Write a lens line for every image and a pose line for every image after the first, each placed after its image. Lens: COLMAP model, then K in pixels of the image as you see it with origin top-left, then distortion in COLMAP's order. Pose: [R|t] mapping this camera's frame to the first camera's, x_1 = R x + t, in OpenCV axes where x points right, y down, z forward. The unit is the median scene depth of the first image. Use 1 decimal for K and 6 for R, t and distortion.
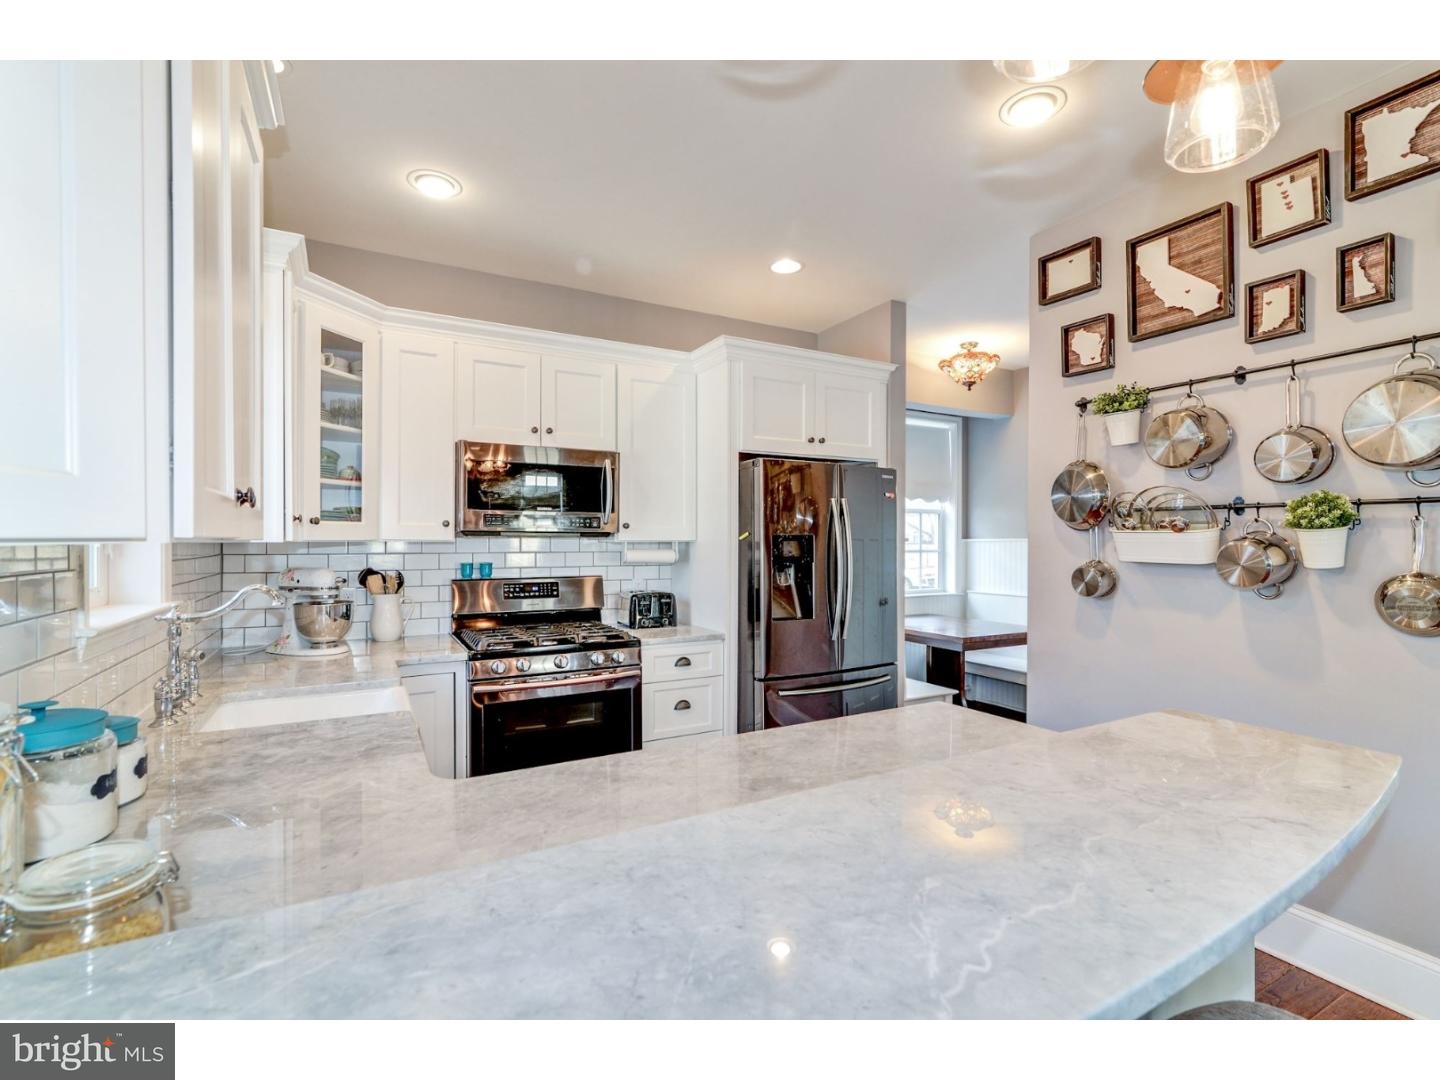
lens RADIAL K [[674.2, 0, 720.8], [0, 674.2, 541.3], [0, 0, 1]] dist [-0.005612, 0.002760]
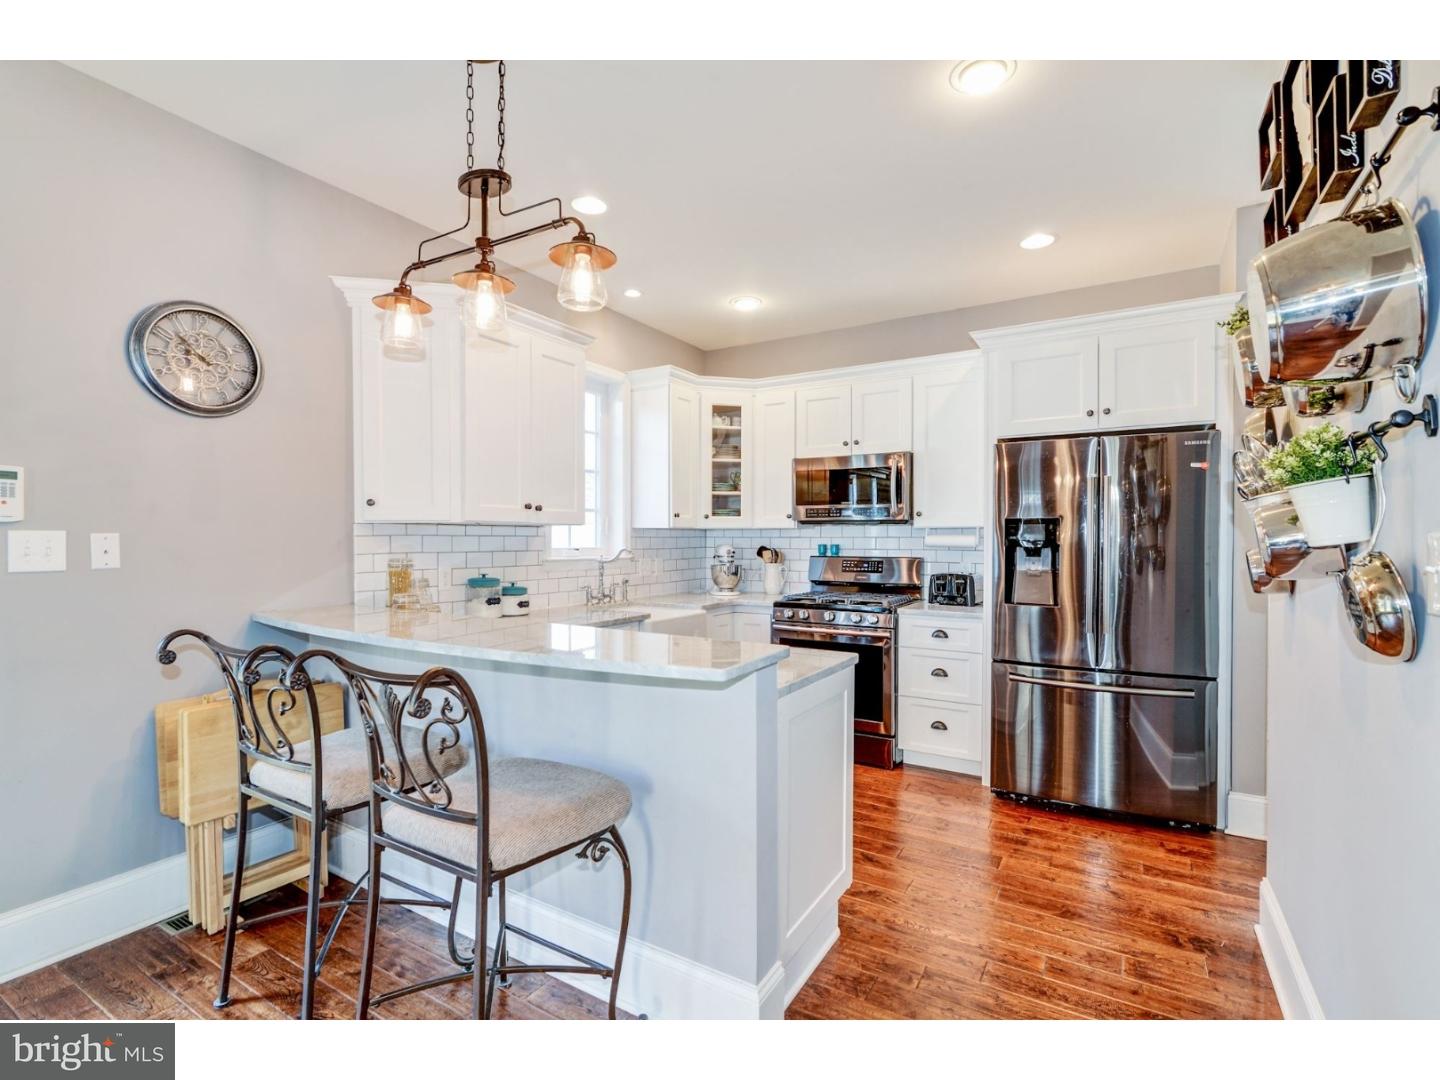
lens RADIAL K [[674.2, 0, 723.8], [0, 674.2, 542.6], [0, 0, 1]] dist [-0.005612, 0.002760]
pose [[0.496761, 0.007019, -0.867859, 0.737223], [-0.002738, 0.999975, 0.006520, 0.020658], [0.867883, -0.000863, 0.496768, 0.132865]]
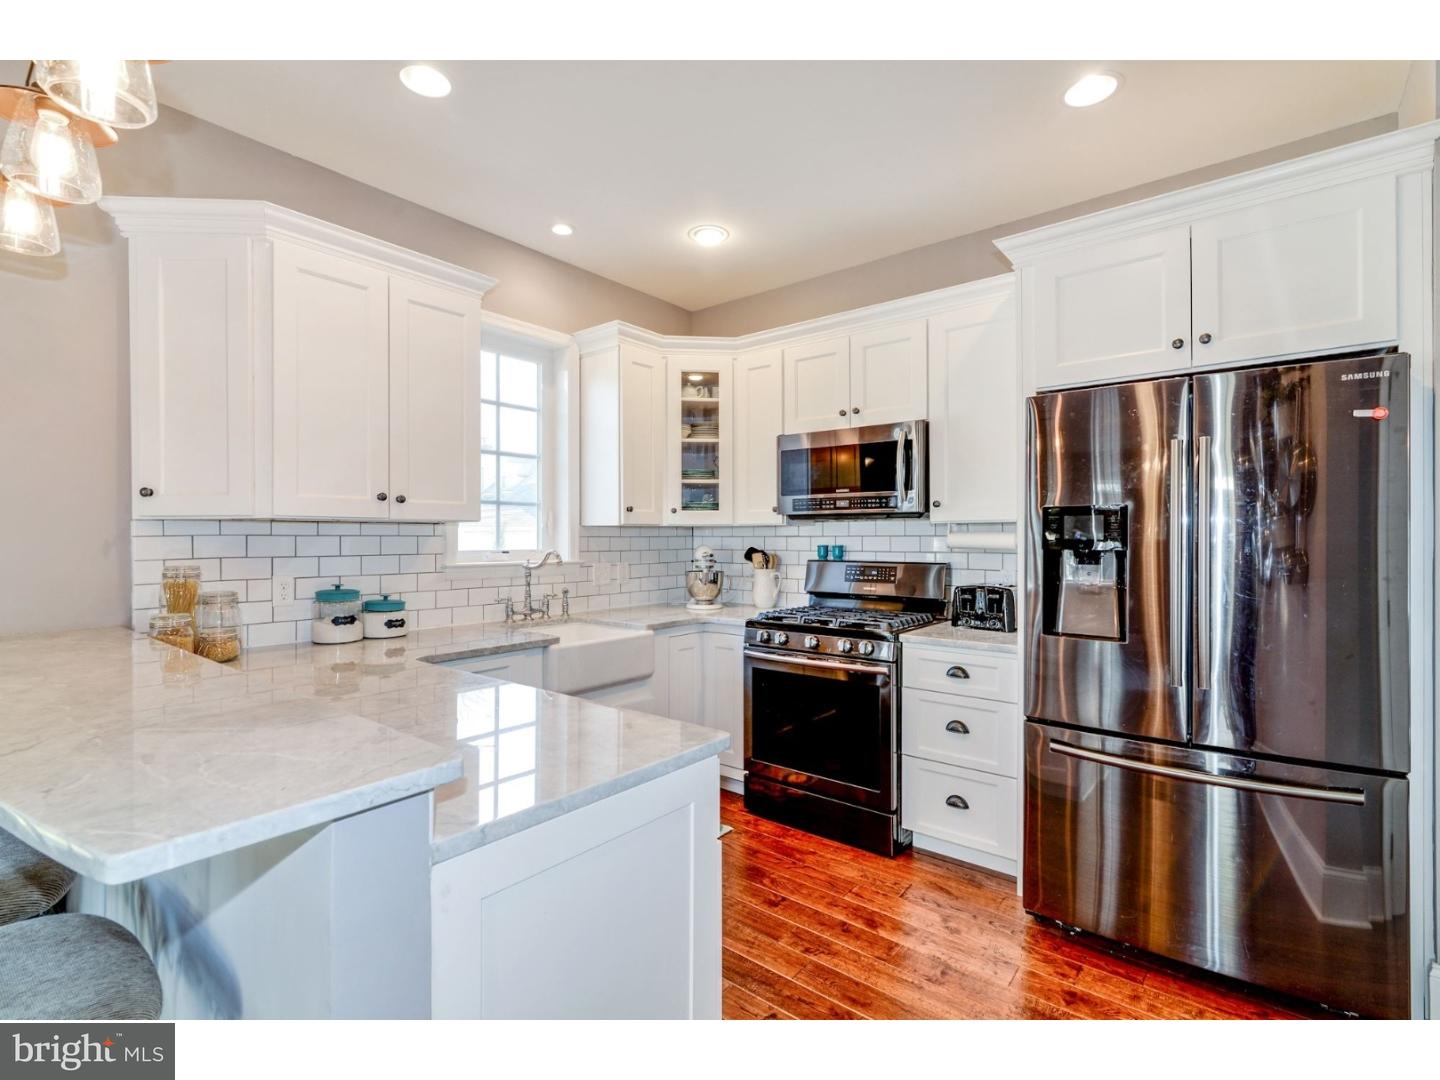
lens RADIAL K [[674.2, 0, 725.6], [0, 674.2, 534.0], [0, 0, 1]] dist [-0.005612, 0.002760]
pose [[0.373714, -0.005143, -0.927530, 0.579011], [0.000458, 0.999986, -0.005360, 0.020508], [0.927544, 0.001579, 0.373711, 0.451448]]
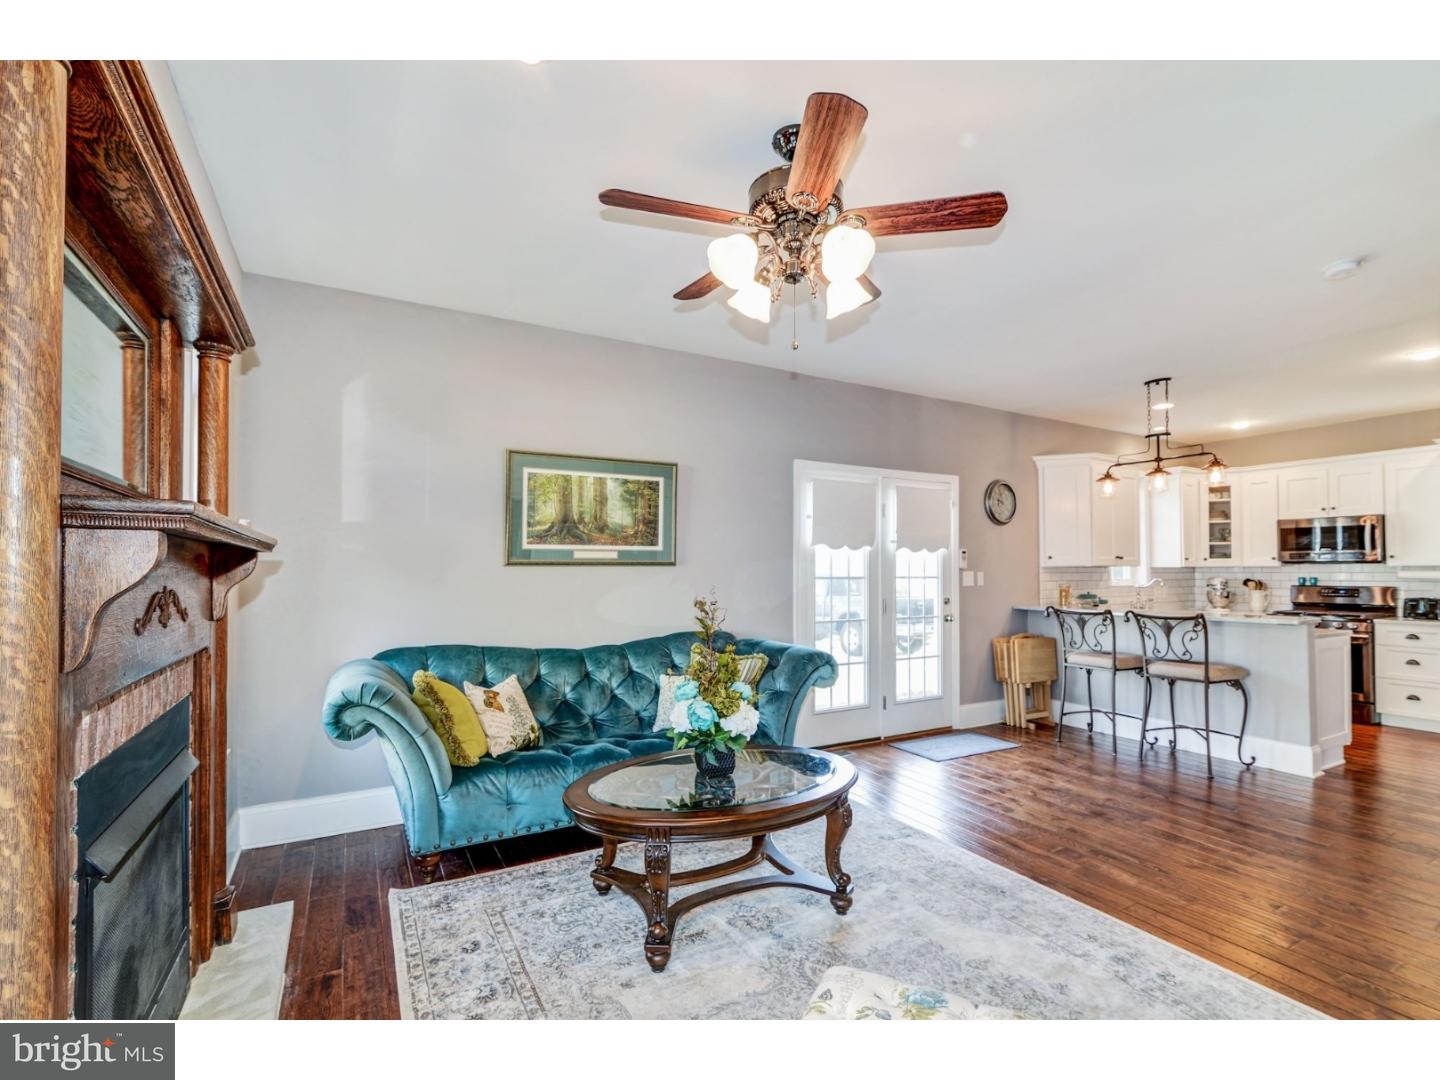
lens RADIAL K [[674.2, 0, 728.9], [0, 674.2, 559.4], [0, 0, 1]] dist [-0.005612, 0.002760]
pose [[0.019749, -0.018033, -0.999642, 1.603260], [0.000029, 0.999837, -0.018036, 0.015365], [0.999805, 0.000327, 0.019747, -0.748539]]
